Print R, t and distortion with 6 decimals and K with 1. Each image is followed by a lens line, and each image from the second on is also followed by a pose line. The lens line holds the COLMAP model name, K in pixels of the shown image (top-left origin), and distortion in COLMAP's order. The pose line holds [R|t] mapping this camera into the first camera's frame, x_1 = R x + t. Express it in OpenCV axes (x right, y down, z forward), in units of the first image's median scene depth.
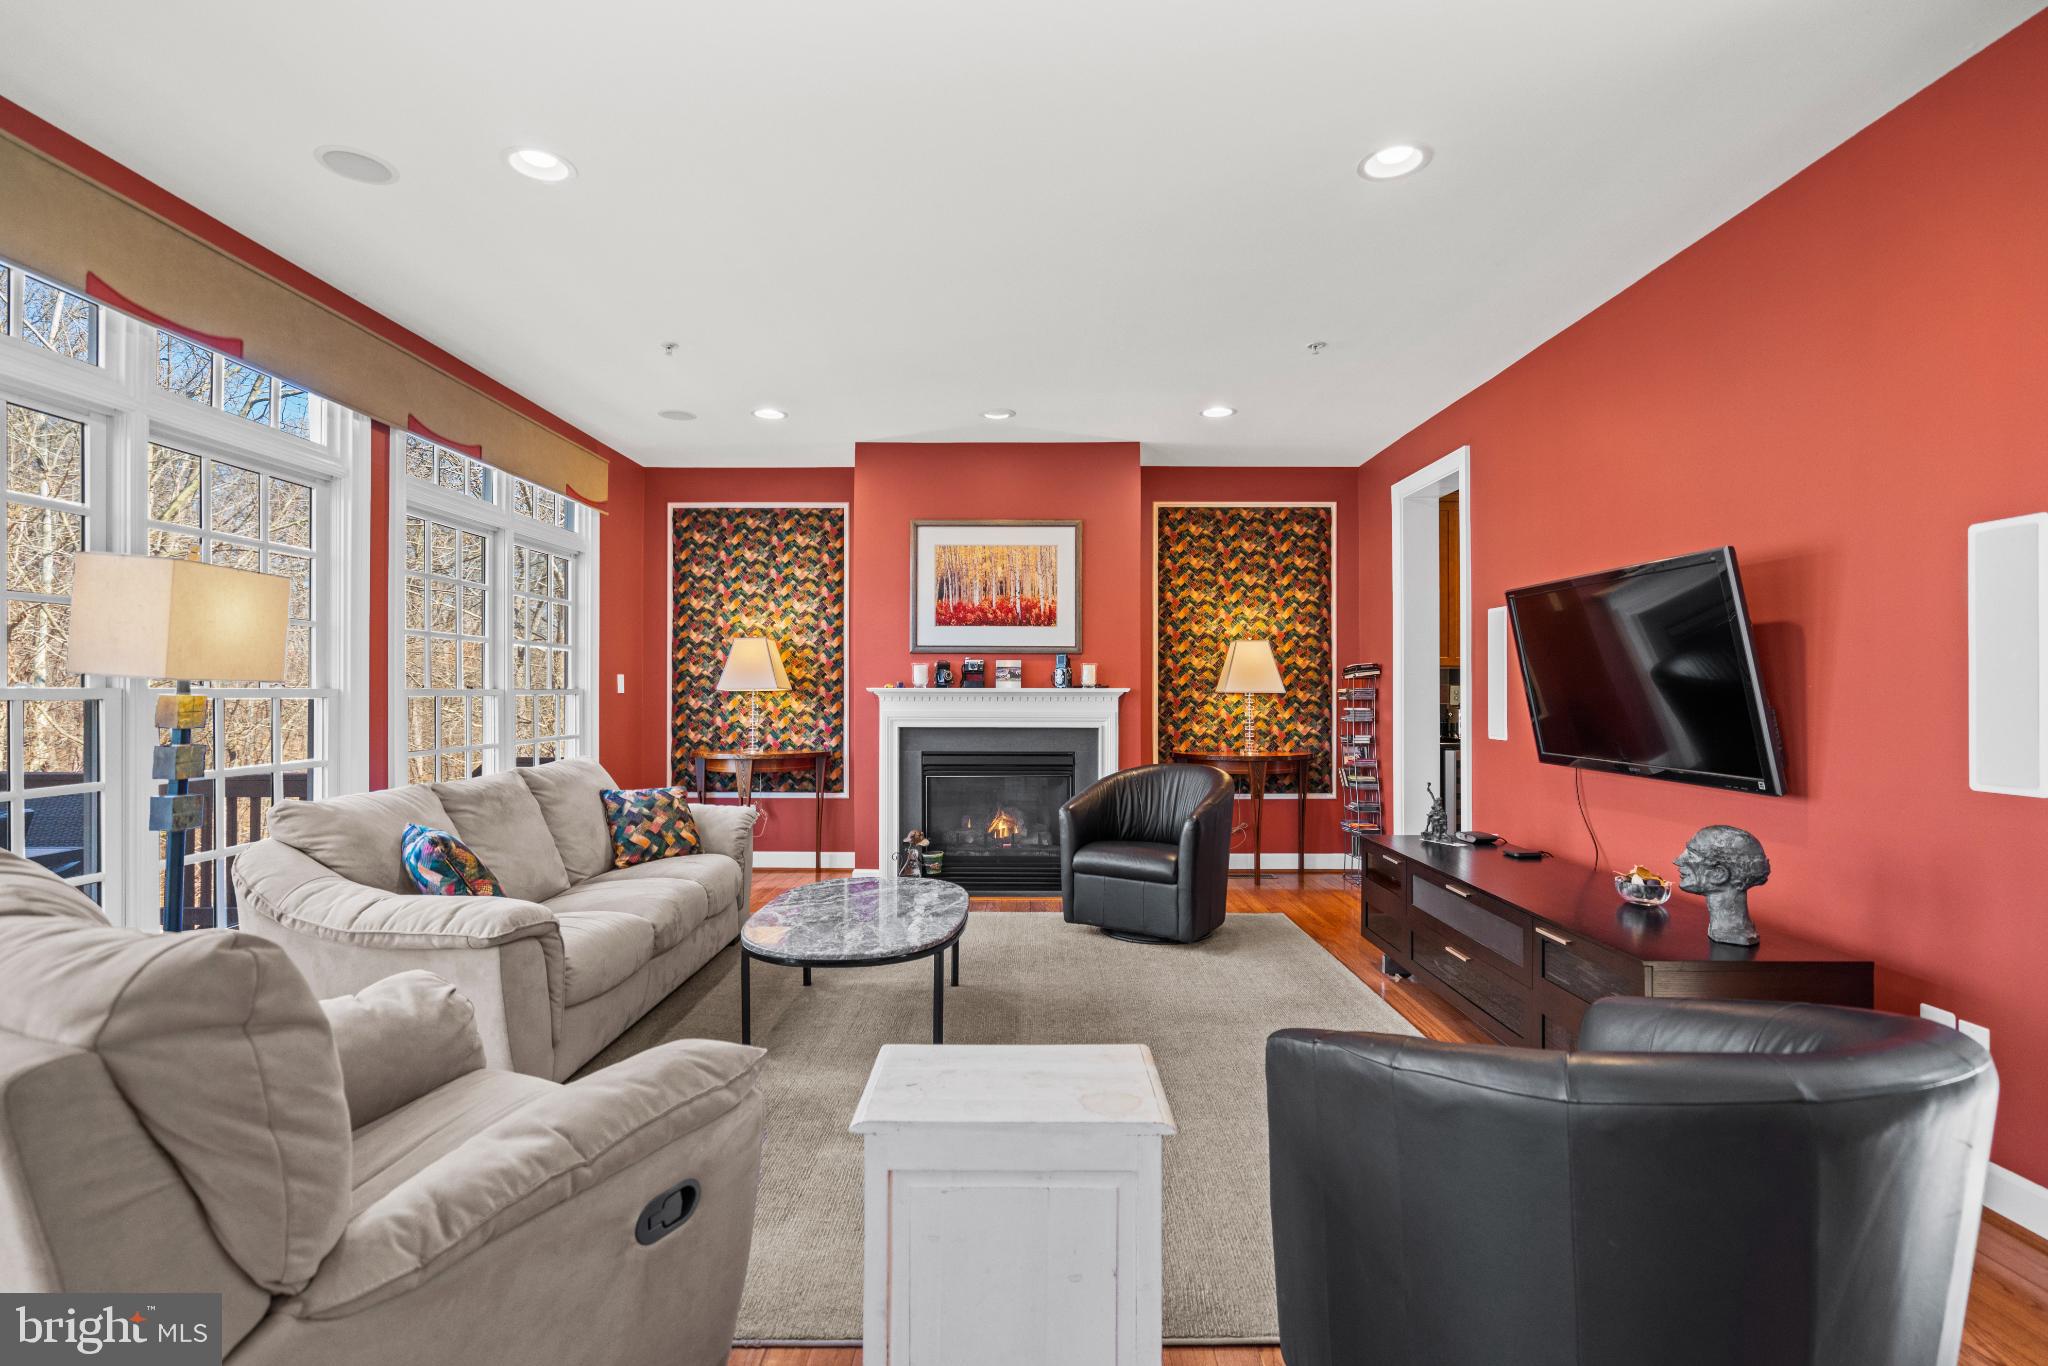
lens RADIAL K [[943.3, 0, 1024.2], [0, 943.3, 685.3], [0, 0, 1]] dist [-0.010376, 0.006510]
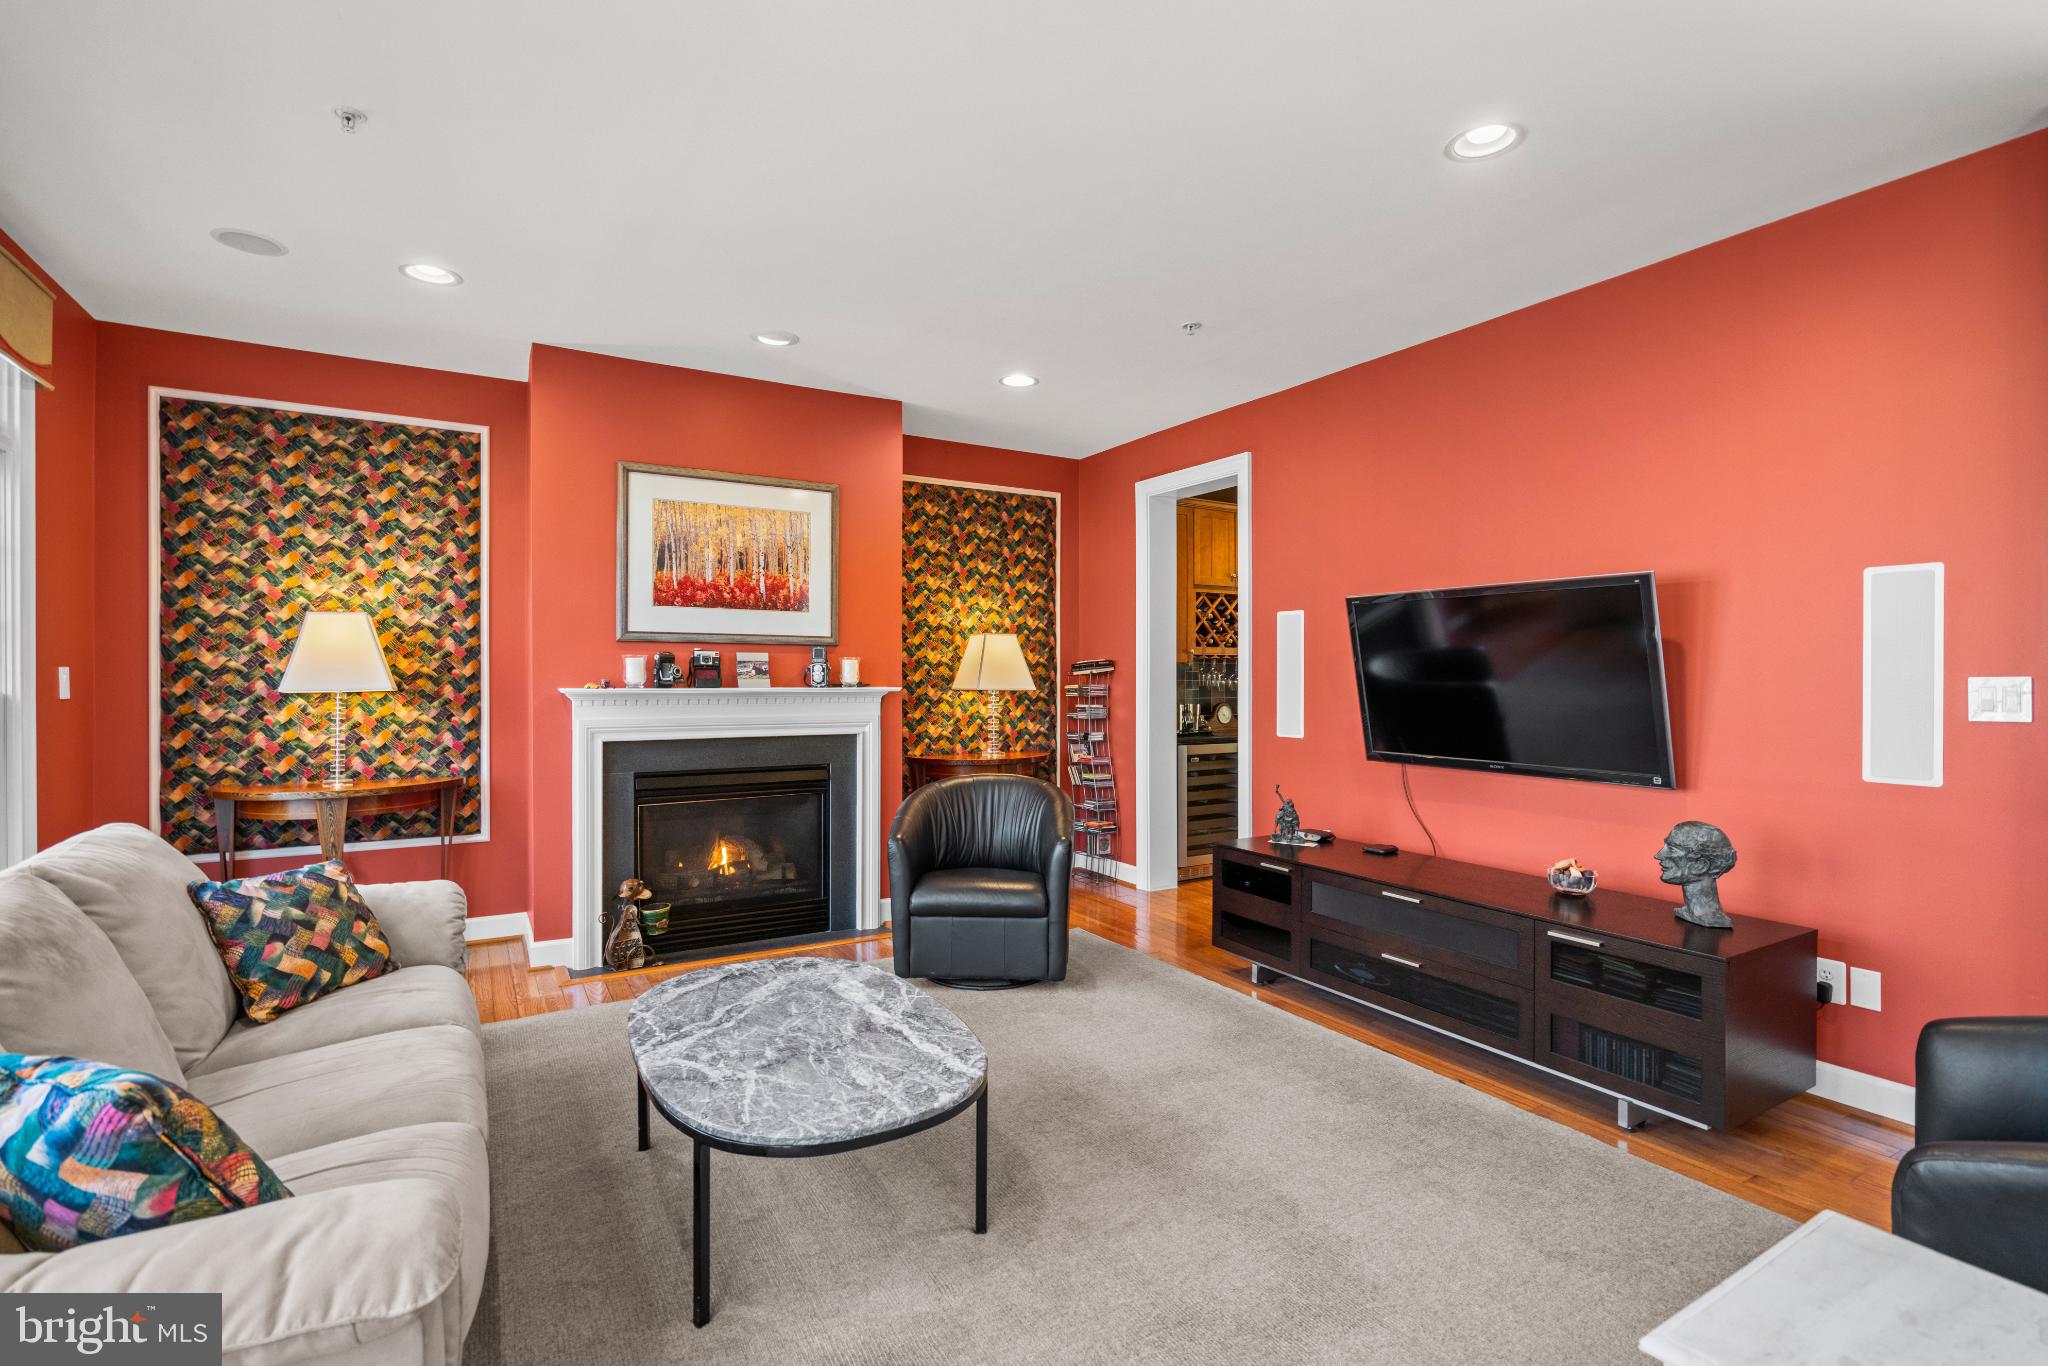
lens RADIAL K [[943.3, 0, 1014.7], [0, 943.3, 677.2], [0, 0, 1]] dist [-0.010376, 0.006510]
pose [[0.857006, -0.000753, 0.515306, -0.226526], [-0.003576, 0.999966, 0.007409, -0.011916], [-0.515294, -0.008192, 0.856974, 0.197631]]
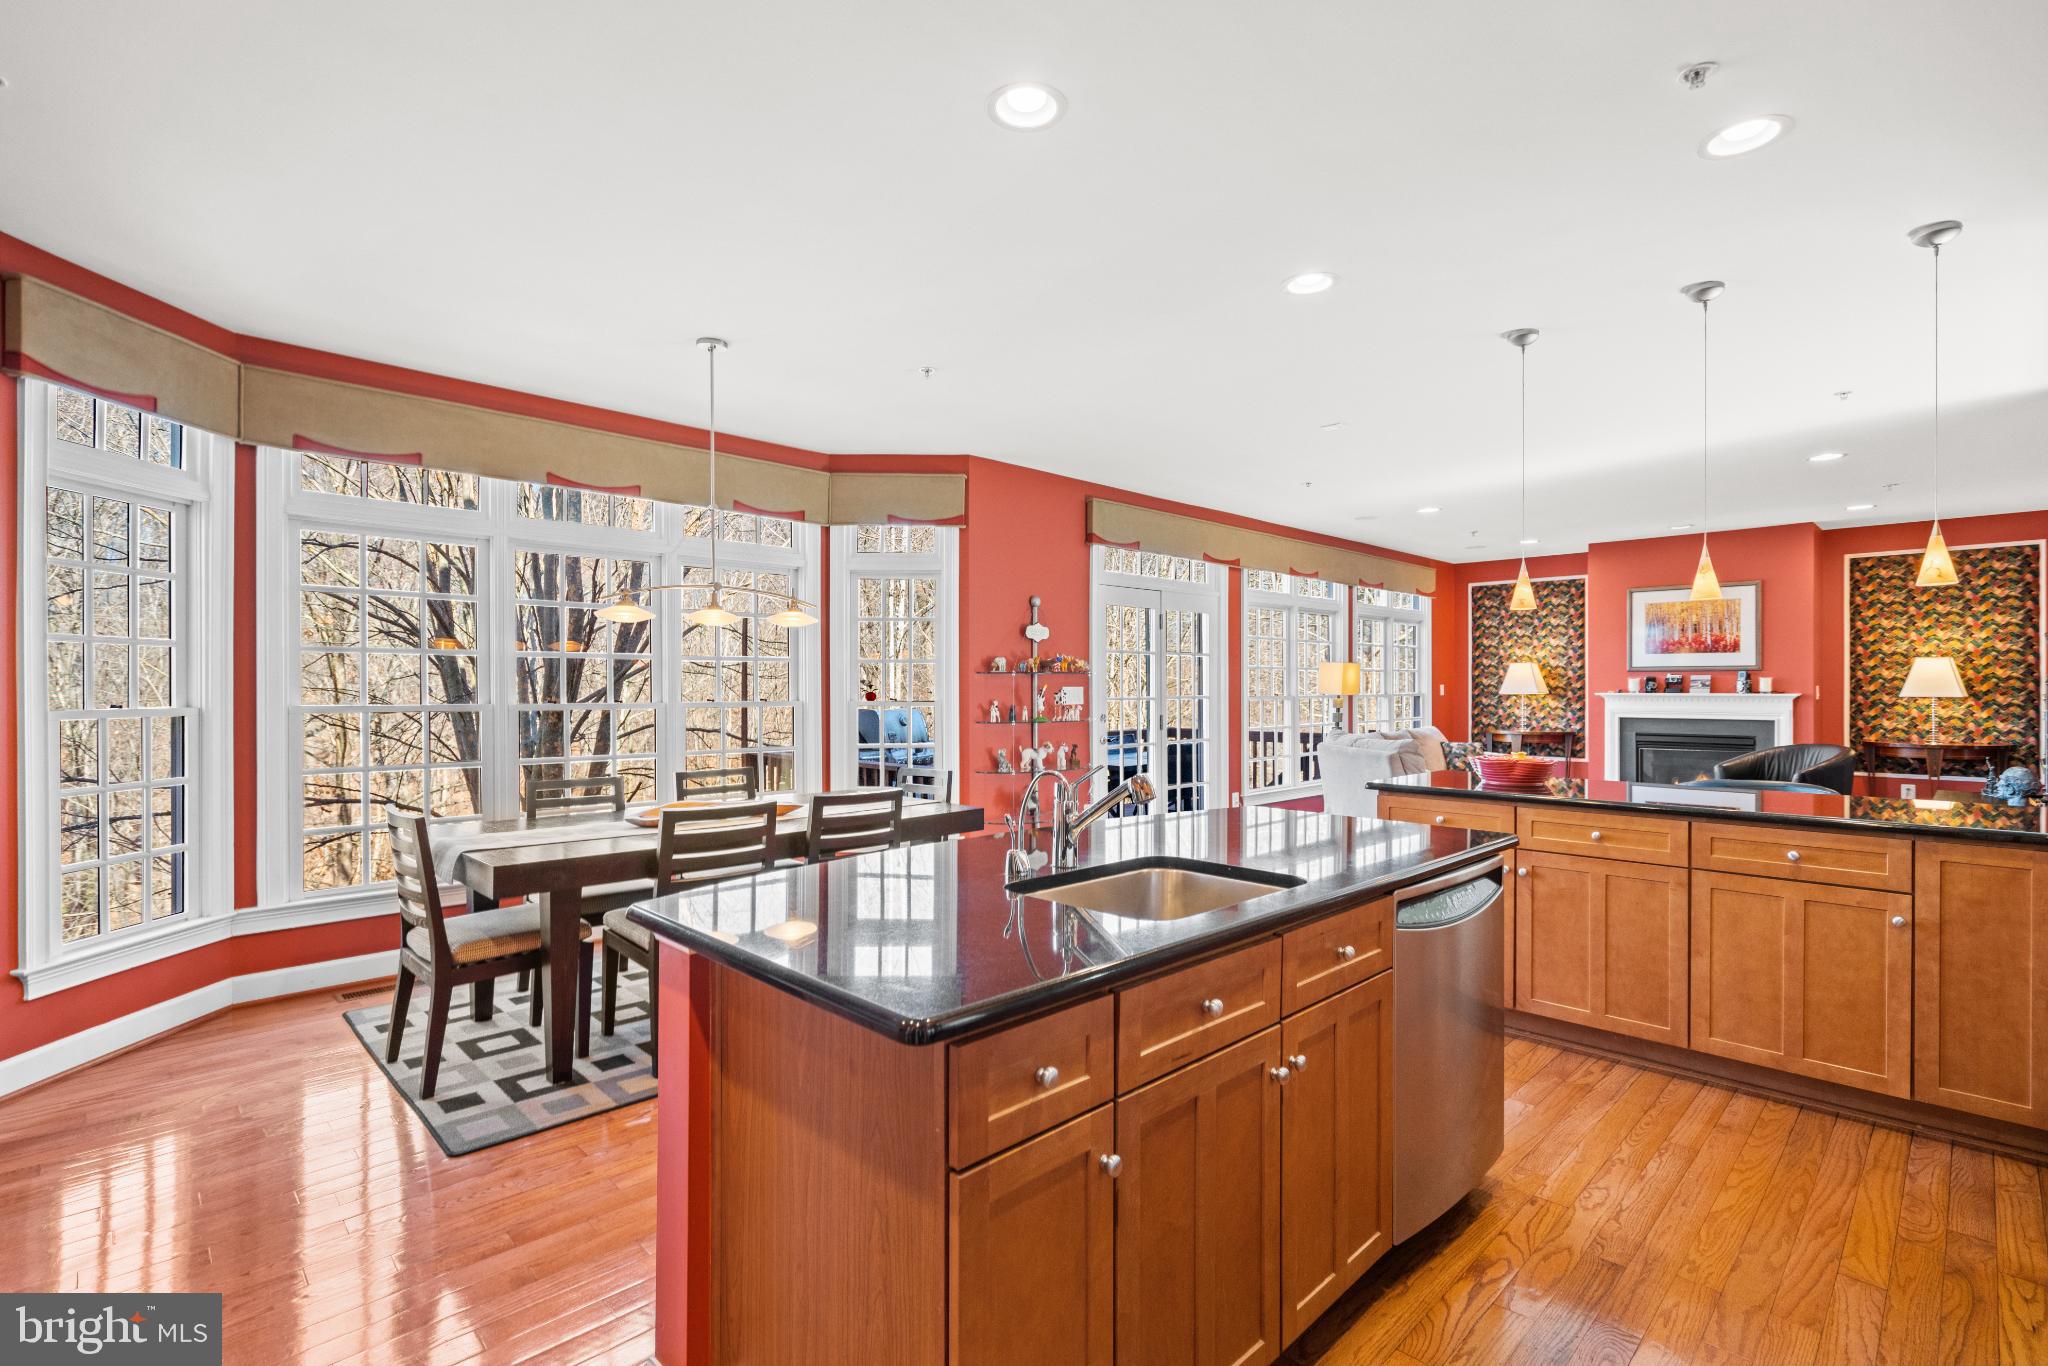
lens RADIAL K [[943.3, 0, 1009.6], [0, 943.3, 688.1], [0, 0, 1]] dist [-0.010376, 0.006510]
pose [[0.696777, -0.000904, -0.717288, 0.287073], [0.006742, 0.999963, 0.005289, -0.020284], [0.717257, -0.008521, 0.696757, -0.850460]]
